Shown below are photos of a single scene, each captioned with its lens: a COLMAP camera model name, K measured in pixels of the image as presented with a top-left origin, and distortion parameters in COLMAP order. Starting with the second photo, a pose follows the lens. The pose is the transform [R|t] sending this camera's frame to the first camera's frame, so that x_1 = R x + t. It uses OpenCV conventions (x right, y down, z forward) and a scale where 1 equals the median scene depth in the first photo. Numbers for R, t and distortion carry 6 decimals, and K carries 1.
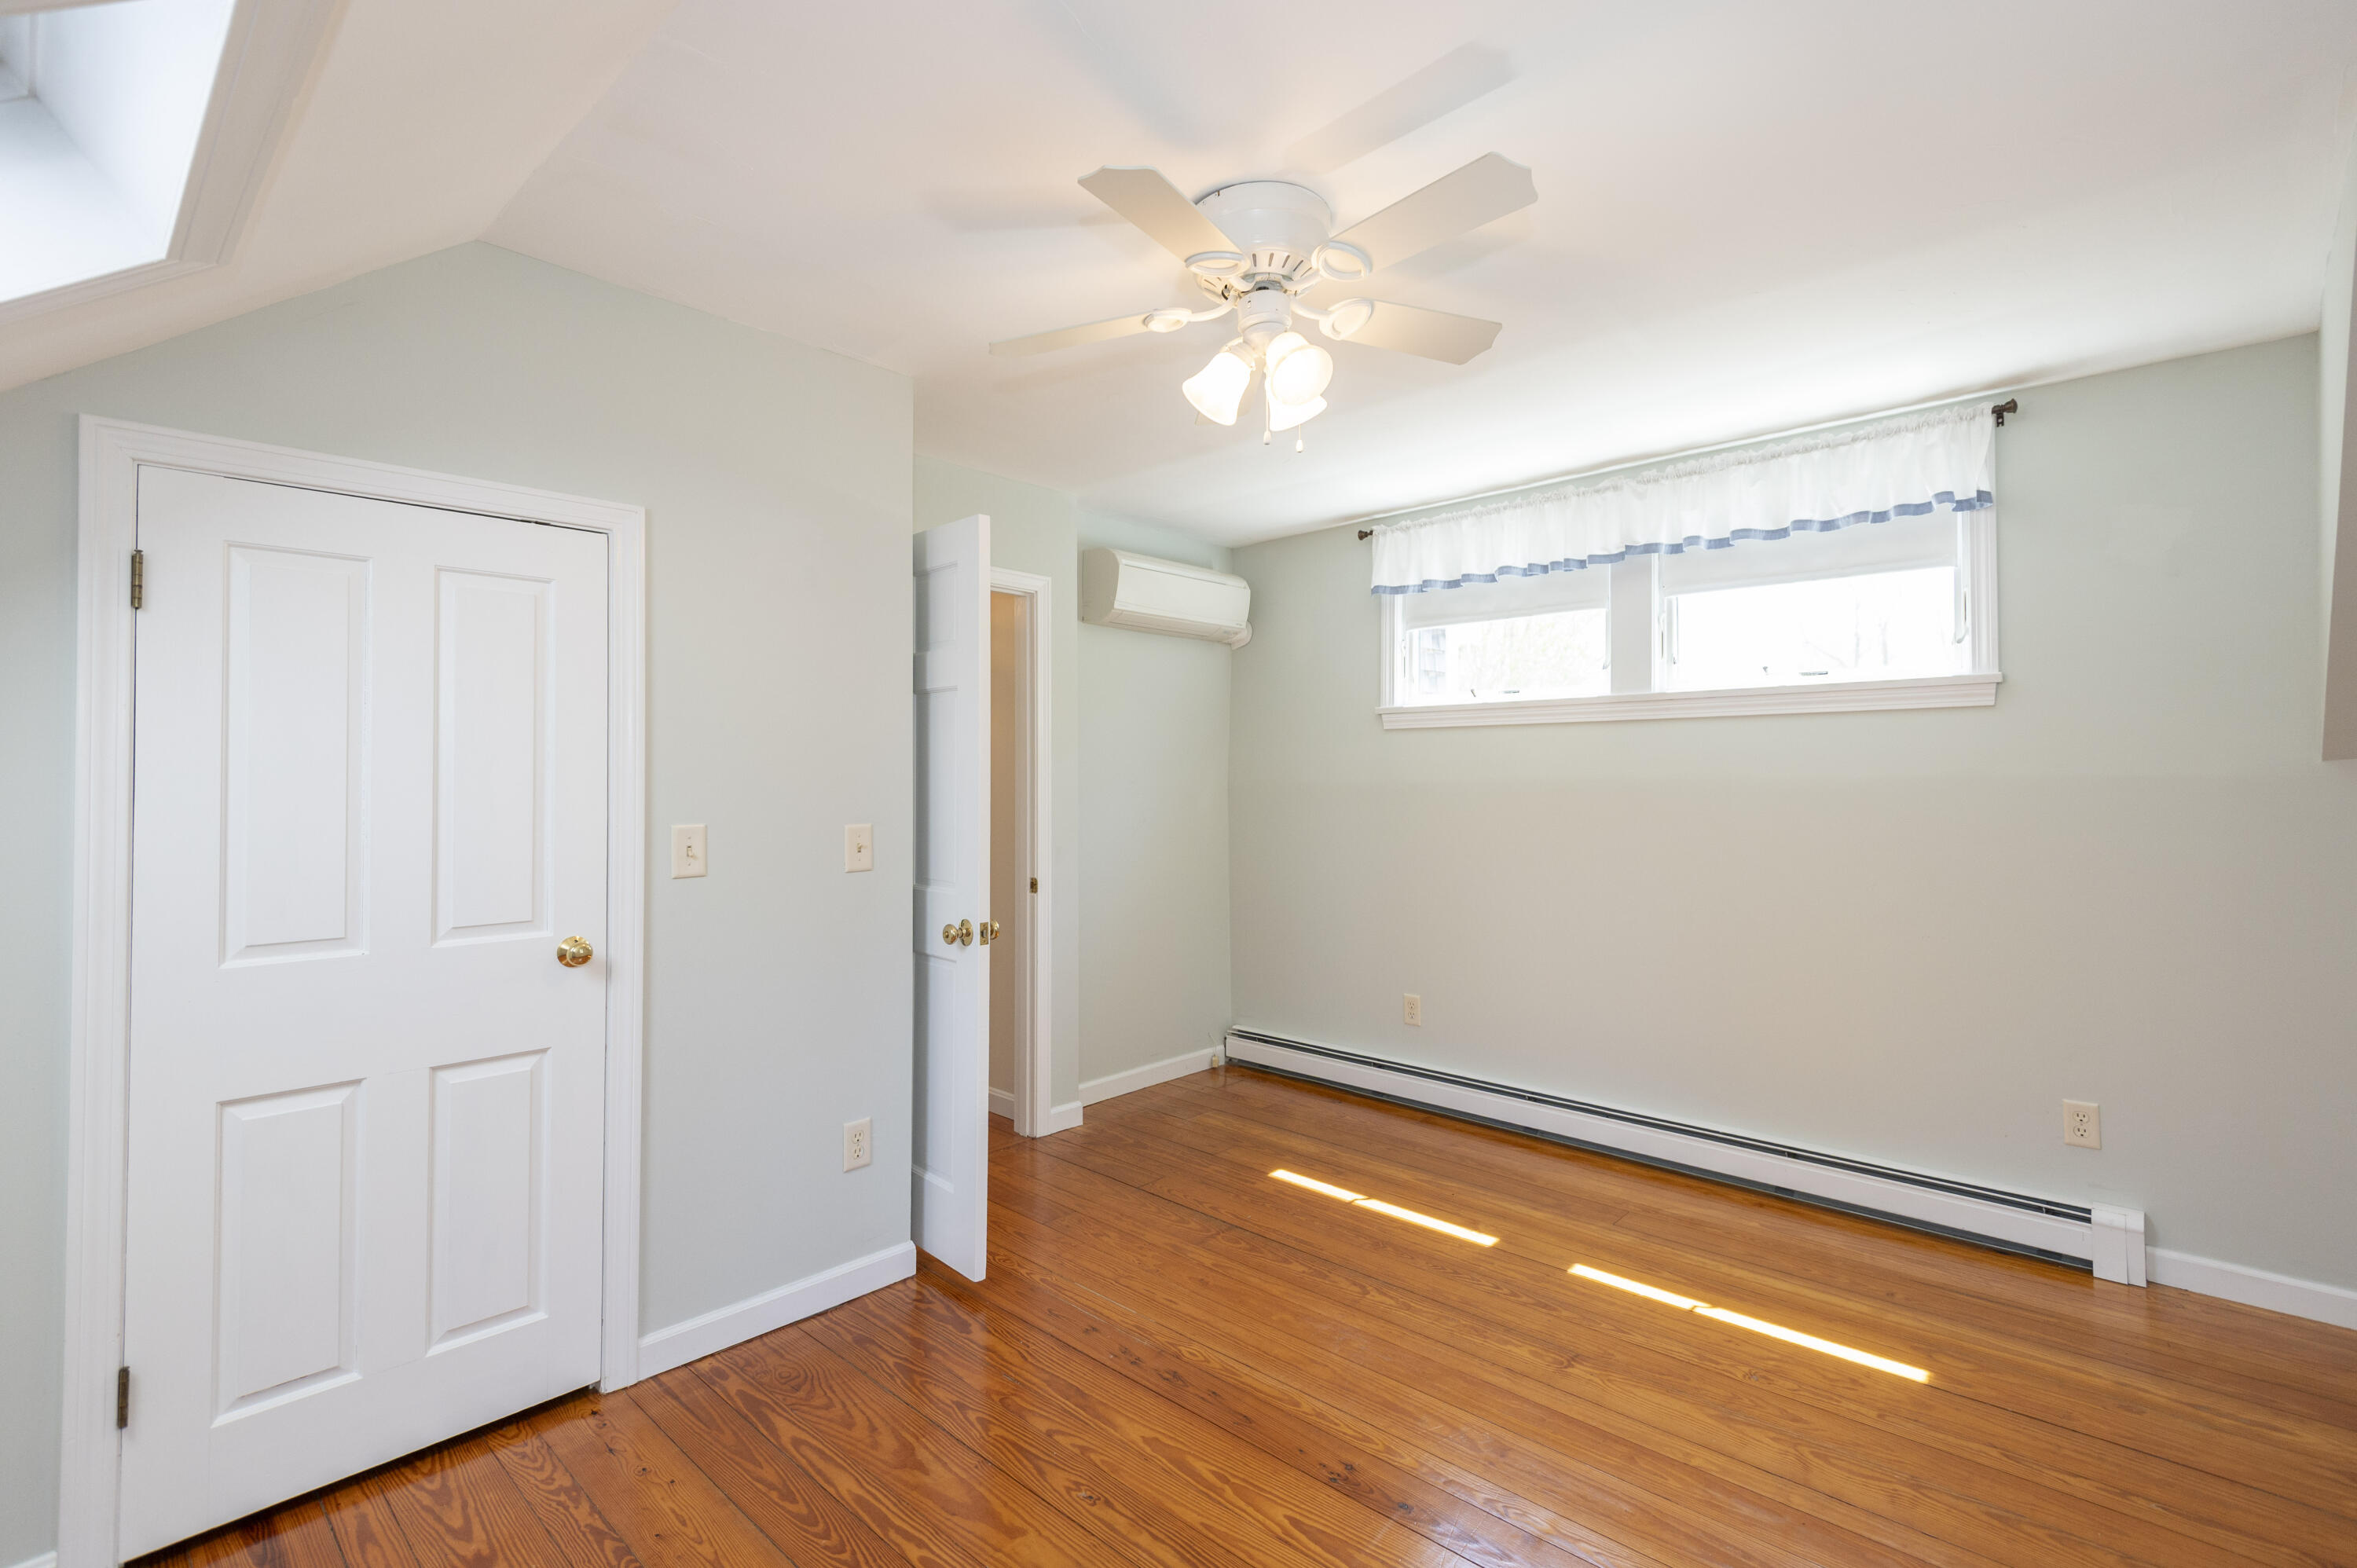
lens RADIAL K [[1062.2, 0, 1186.6], [0, 1062.2, 778.4], [0, 0, 1]] dist [0.035913, -0.014891]
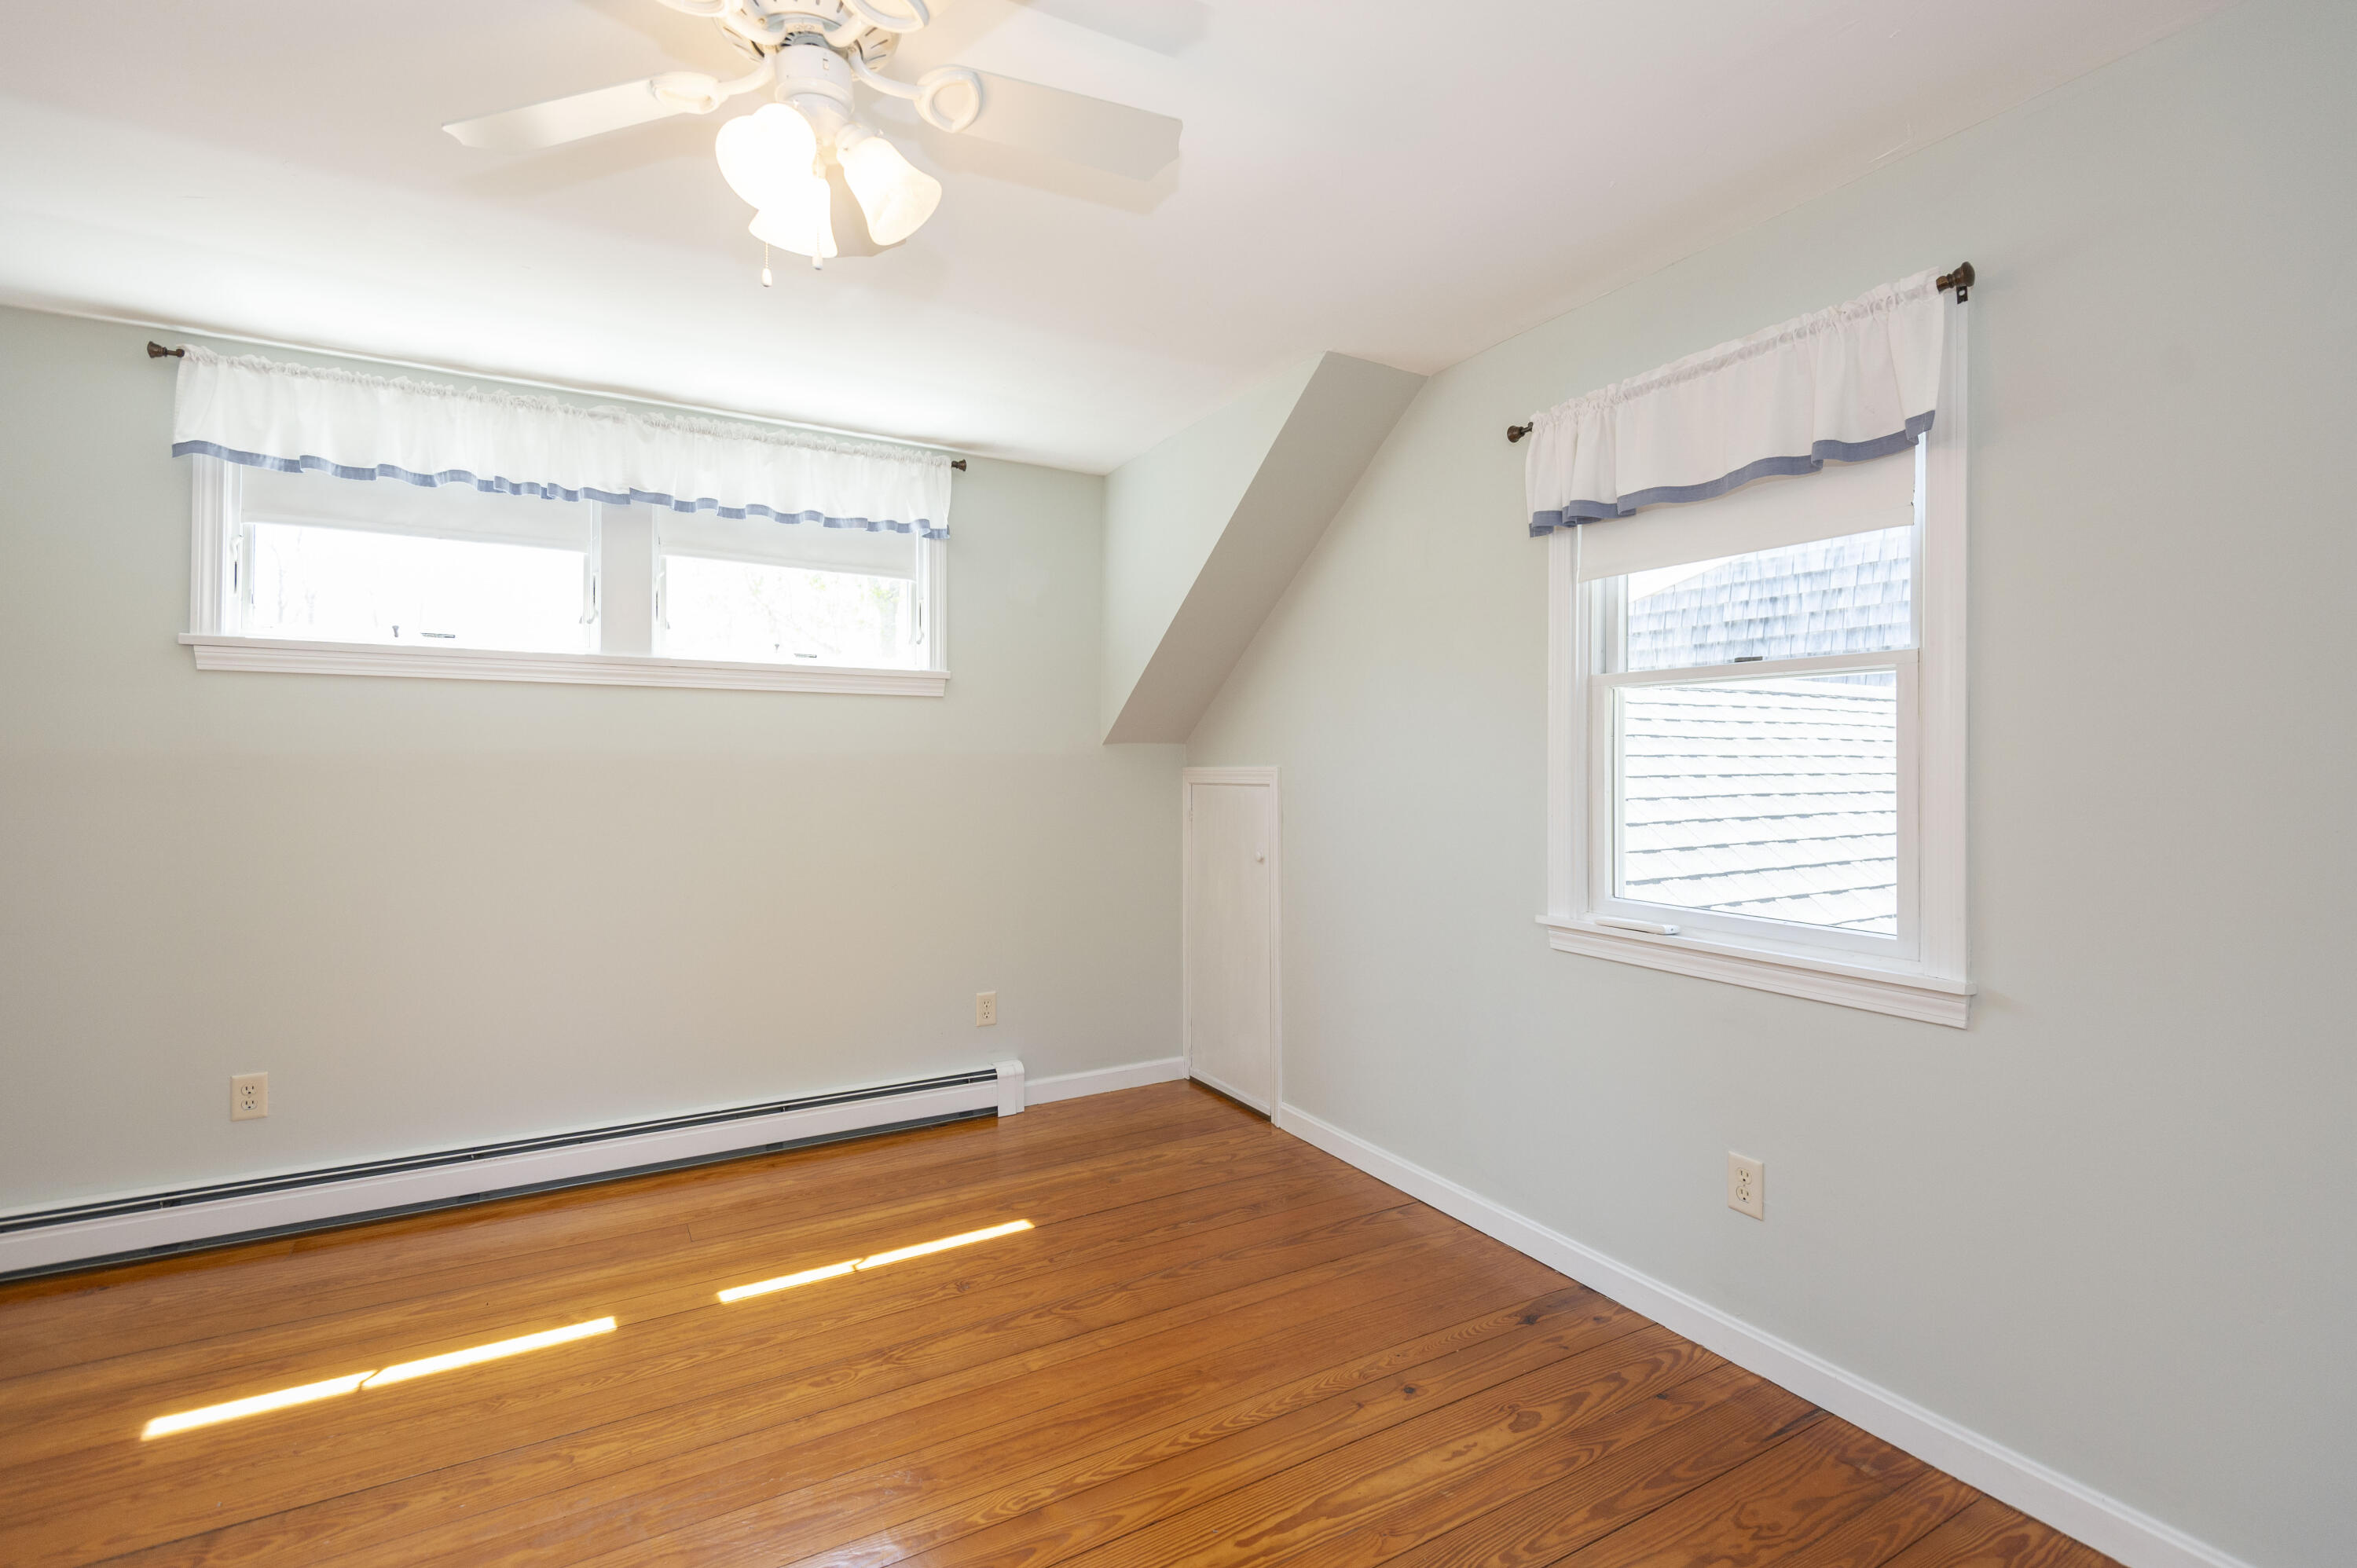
lens RADIAL K [[1080.1, 0, 1154.1], [0, 1080.1, 763.9], [0, 0, 1]] dist [0.036801, -0.014831]
pose [[0.306057, -0.001592, 0.952012, -0.347886], [-0.008271, 0.999956, 0.004331, 0.003954], [-0.951977, -0.009200, 0.306031, 0.334786]]
